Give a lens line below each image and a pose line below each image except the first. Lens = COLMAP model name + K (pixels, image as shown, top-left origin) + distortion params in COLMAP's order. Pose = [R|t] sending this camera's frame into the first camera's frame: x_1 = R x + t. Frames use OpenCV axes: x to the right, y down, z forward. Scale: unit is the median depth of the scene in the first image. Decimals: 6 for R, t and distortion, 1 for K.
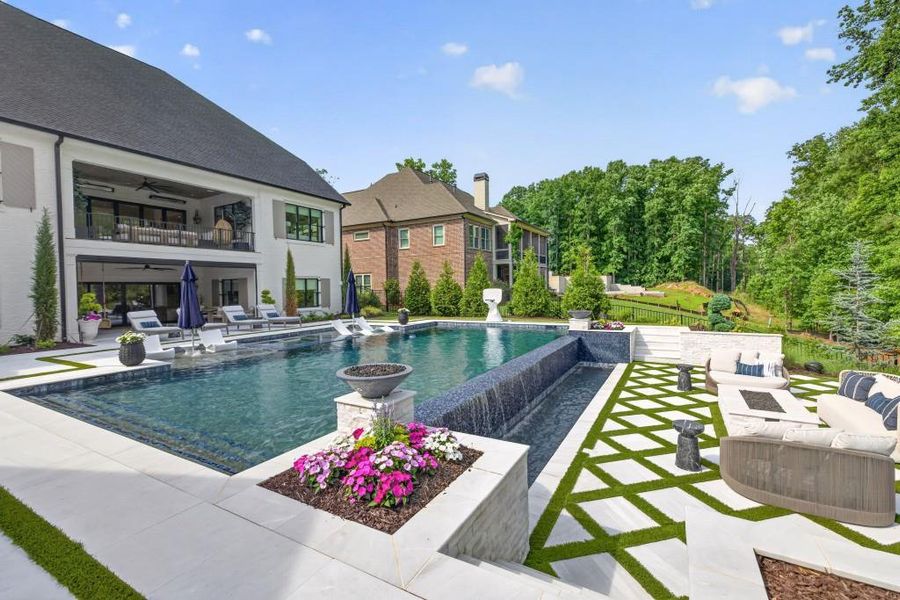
lens RADIAL K [[382.0, 0, 446.2], [0, 382.0, 298.1], [0, 0, 1]] dist [0.005506, -0.001977]
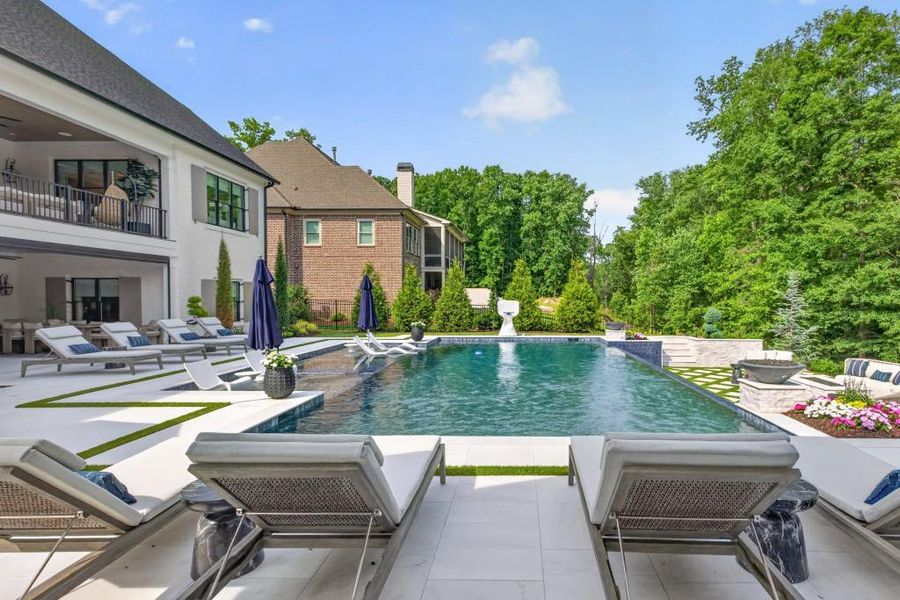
lens RADIAL K [[462.2, 0, 503.8], [0, 462.2, 308.9], [0, 0, 1]] dist [0.002159, -0.001634]
pose [[0.877322, 0.010204, 0.479794, -0.201360], [-0.006297, 0.999933, -0.009751, 0.003093], [-0.479861, 0.005533, 0.877327, 0.005964]]
